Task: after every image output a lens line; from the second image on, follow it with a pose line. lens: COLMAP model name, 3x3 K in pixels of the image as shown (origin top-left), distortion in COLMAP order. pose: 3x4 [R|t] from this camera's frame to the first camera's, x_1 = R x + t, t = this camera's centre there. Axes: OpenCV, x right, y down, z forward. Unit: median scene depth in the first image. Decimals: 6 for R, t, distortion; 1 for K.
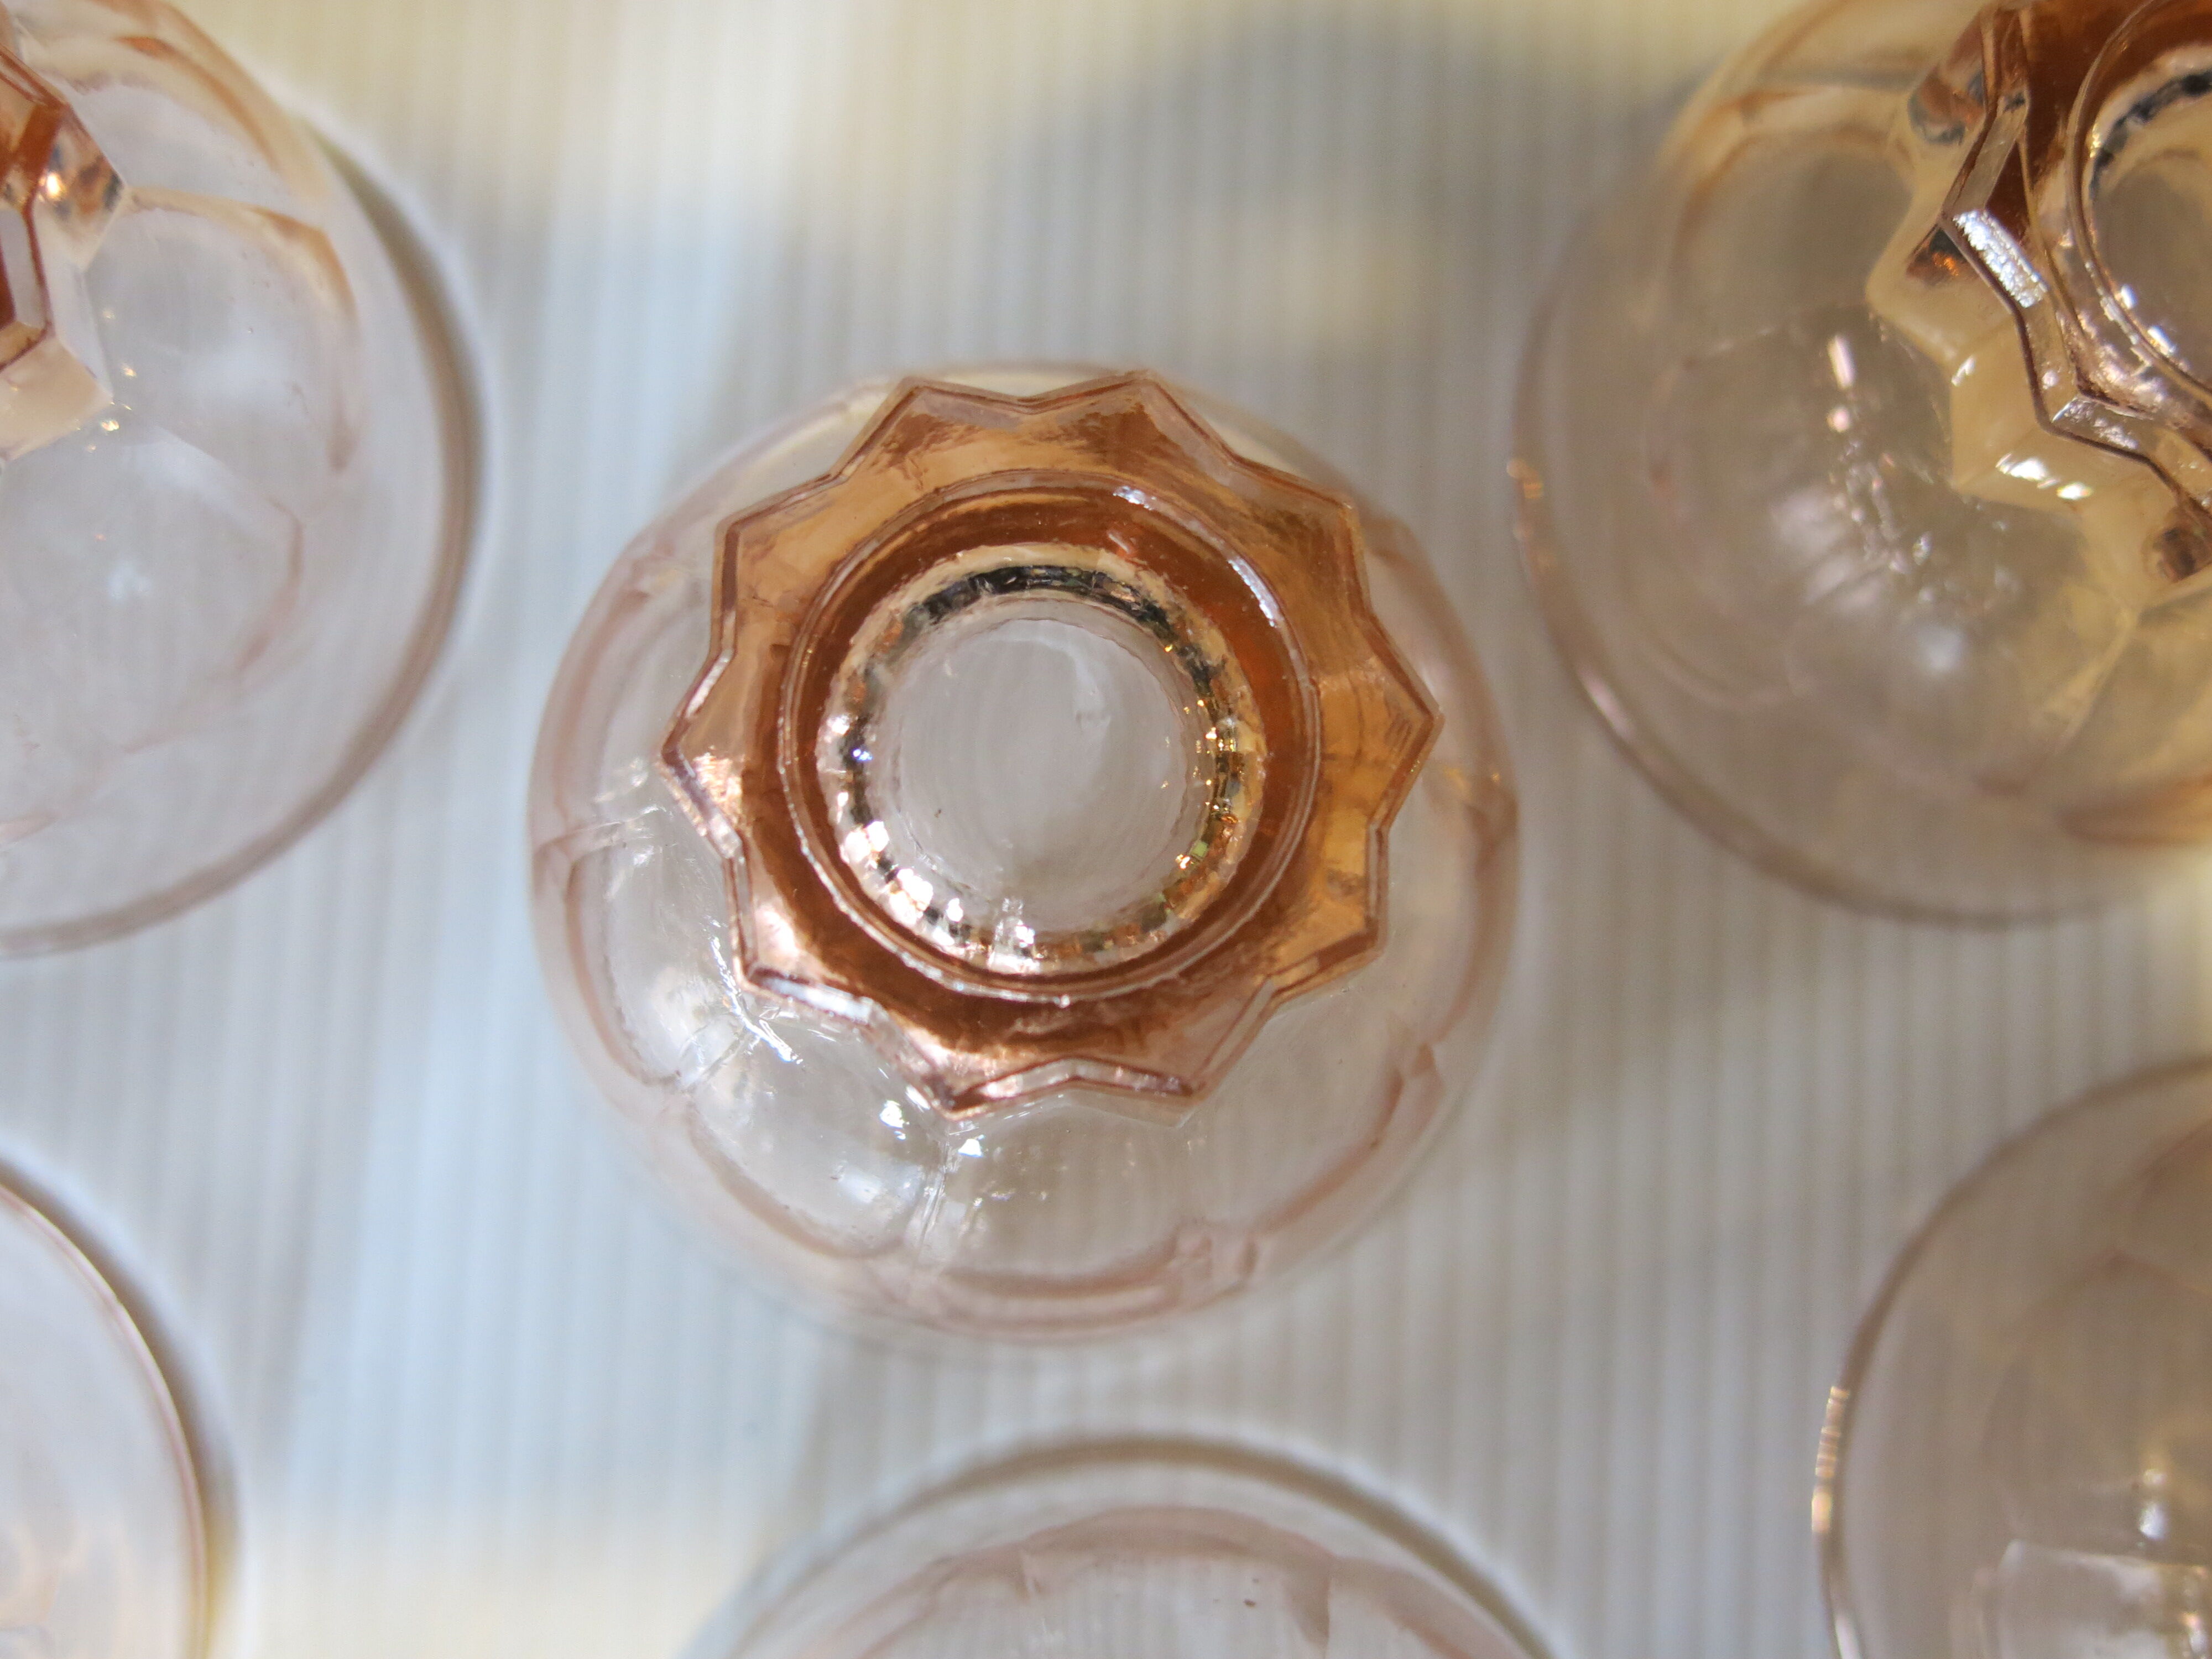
lens RADIAL K [[3456.3, 0, 1106.0], [0, 3456.3, 829.5], [0, 0, 1]] dist [0.013241, -0.910799]
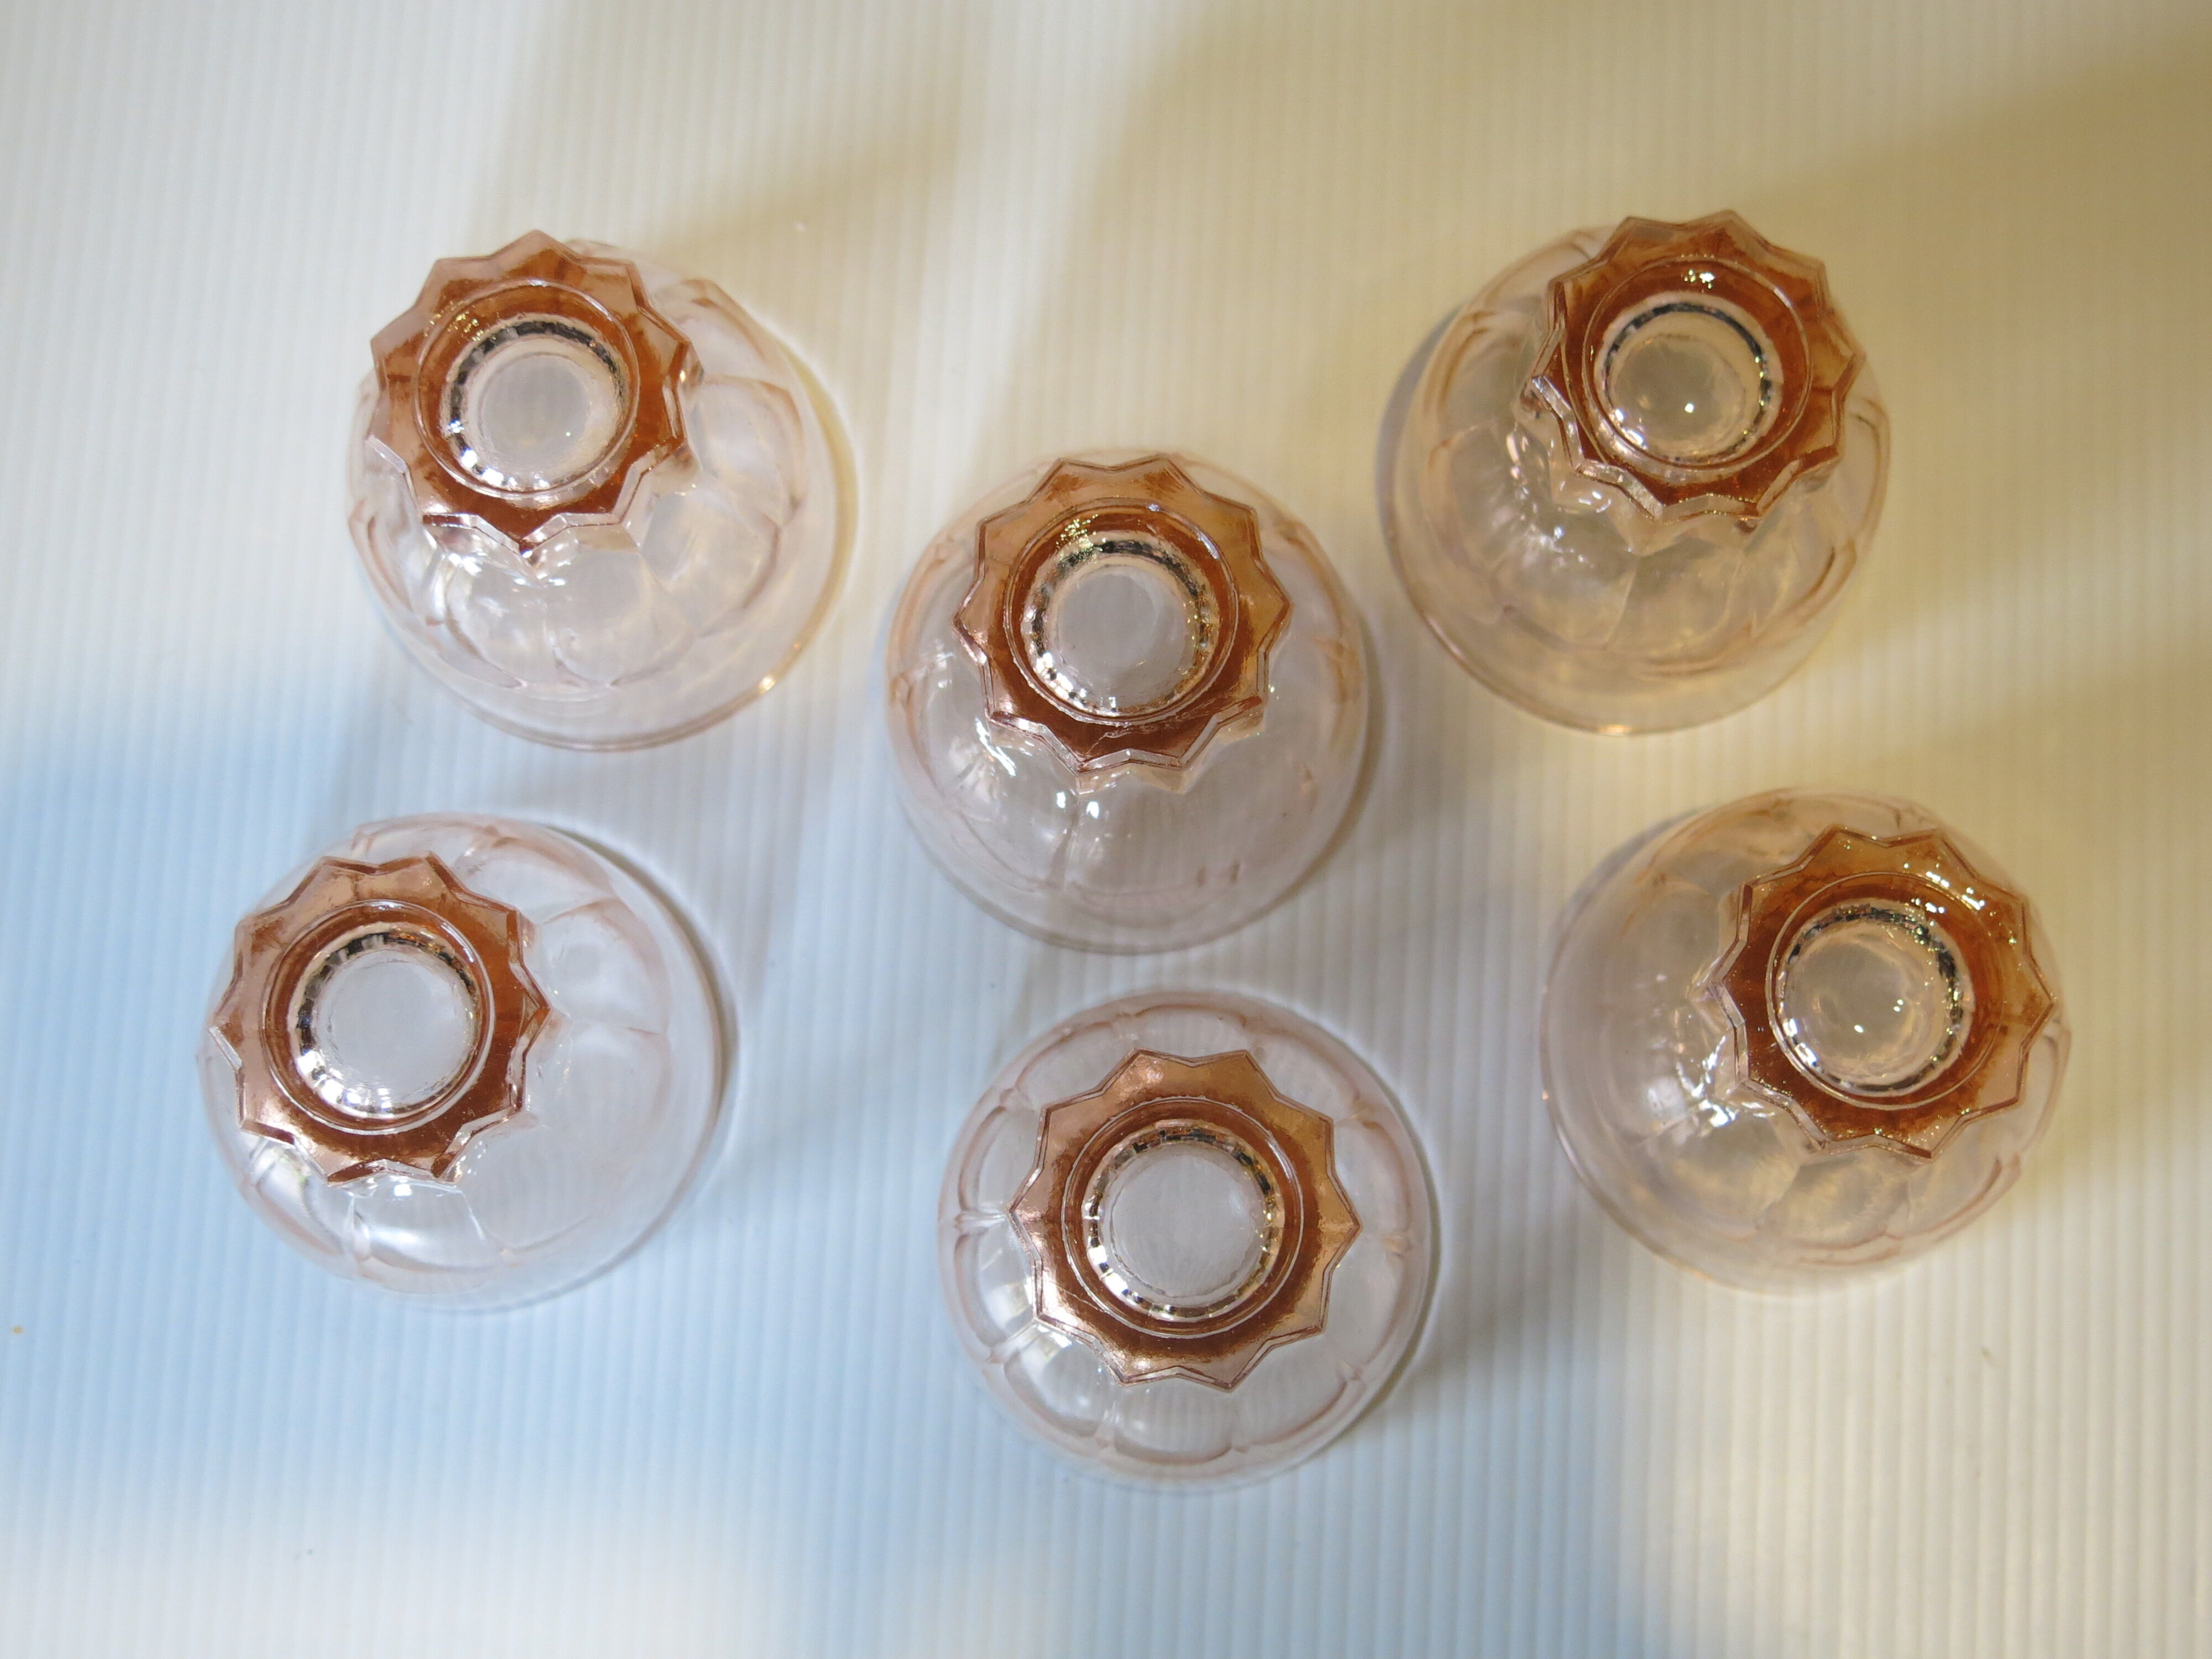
lens RADIAL K [[3456.3, 0, 1106.0], [0, 3456.3, 829.5], [0, 0, 1]] dist [0.013241, -0.910799]
pose [[0.997704, -0.006094, -0.067446, 0.118550], [0.004942, 0.999839, -0.017239, 0.145216], [0.067540, 0.016866, 0.997574, -1.200247]]
